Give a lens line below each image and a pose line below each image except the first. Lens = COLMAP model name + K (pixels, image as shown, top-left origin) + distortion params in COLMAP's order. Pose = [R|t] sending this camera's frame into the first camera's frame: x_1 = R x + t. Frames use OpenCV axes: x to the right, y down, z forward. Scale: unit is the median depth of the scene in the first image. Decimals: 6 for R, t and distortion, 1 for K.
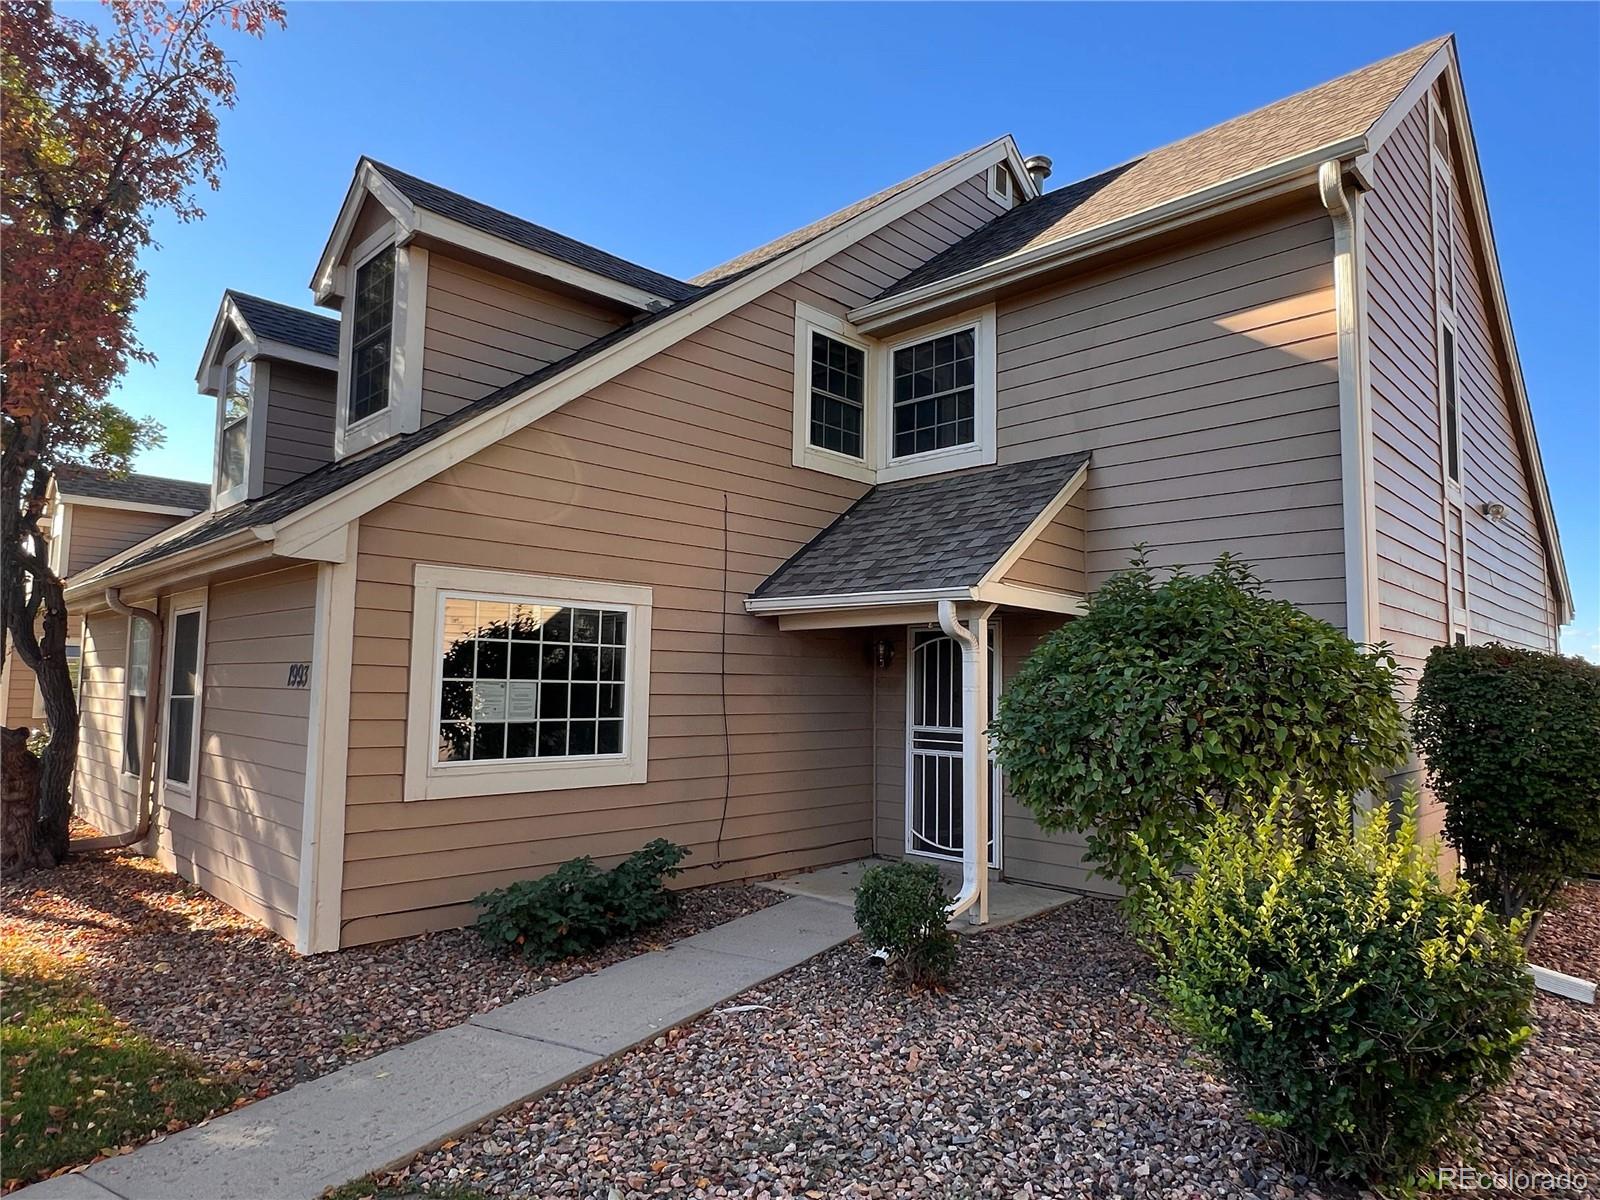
lens RADIAL K [[951.8, 0, 800.0], [0, 951.8, 600.0], [0, 0, 1]] dist [0.005605, 0.000519]
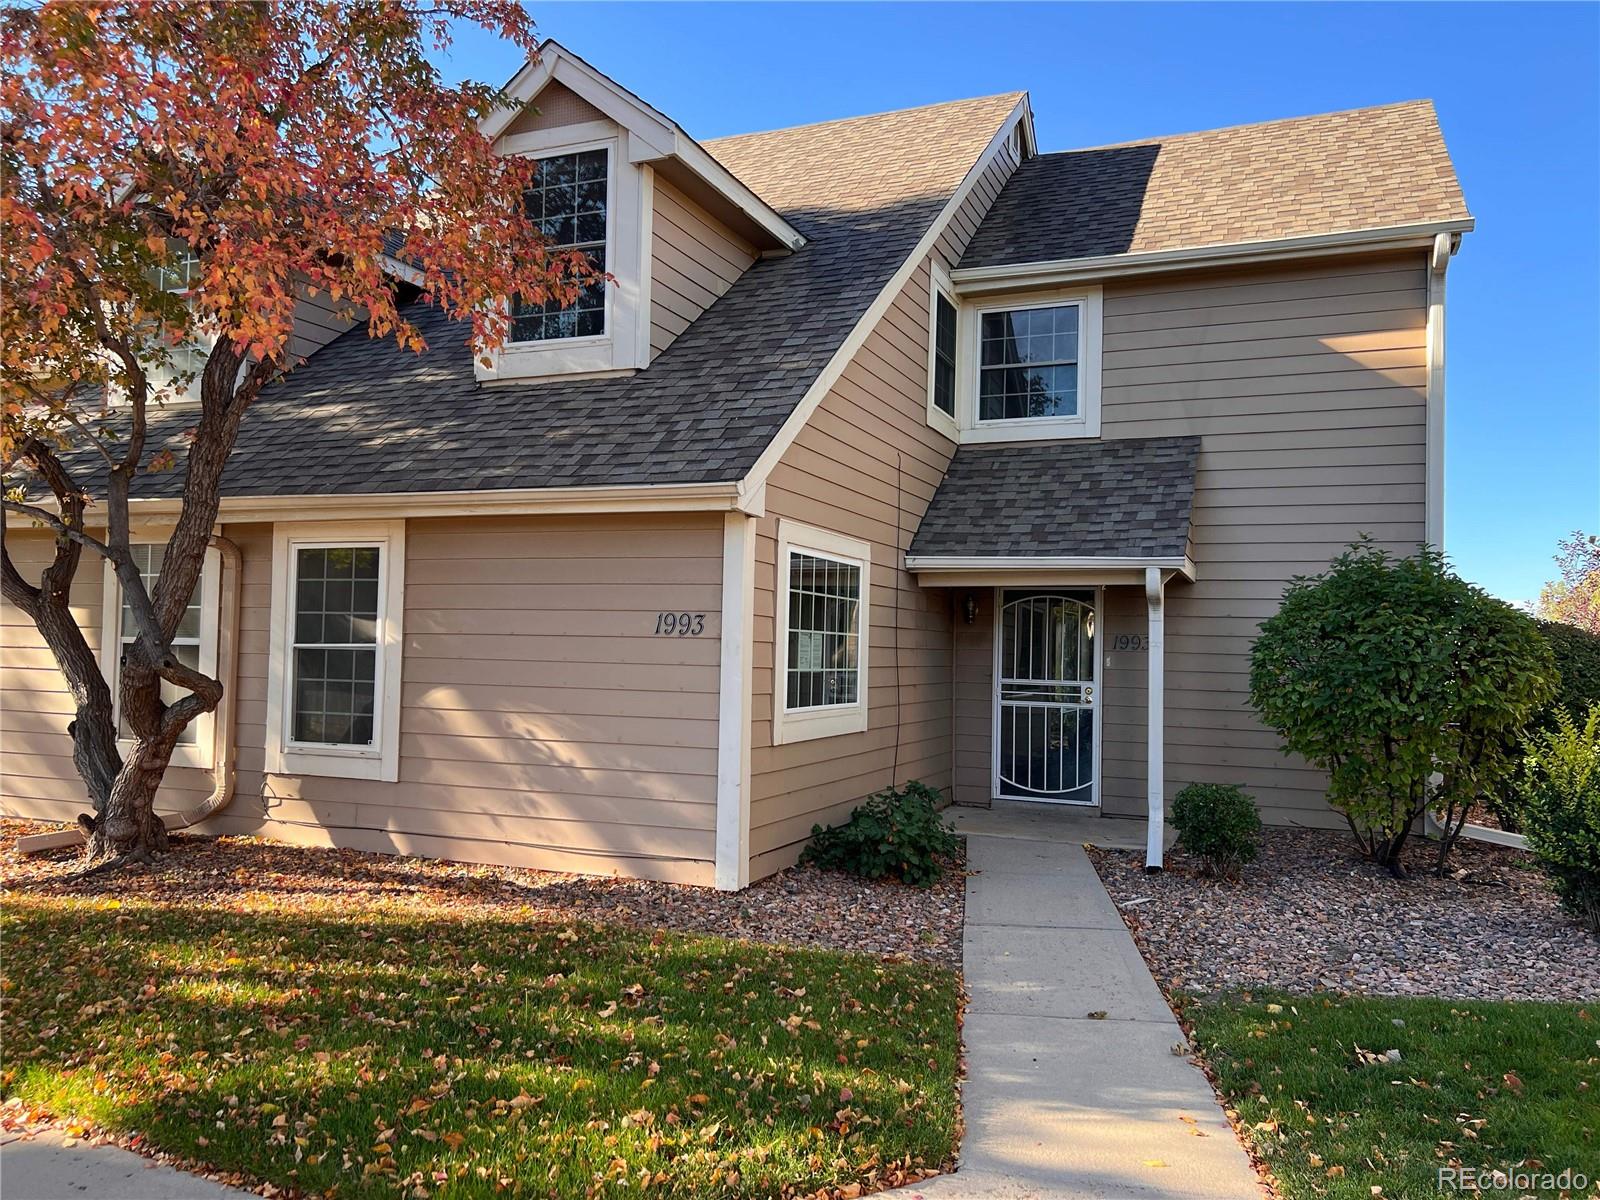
lens RADIAL K [[1209.7, 0, 787.2], [0, 1209.7, 597.9], [0, 0, 1]] dist [0.057261, -0.045272]
pose [[0.924983, 0.022571, 0.379338, -0.667128], [-0.042925, 0.998051, 0.045285, -0.008593], [-0.377577, -0.058171, 0.924149, -0.160202]]
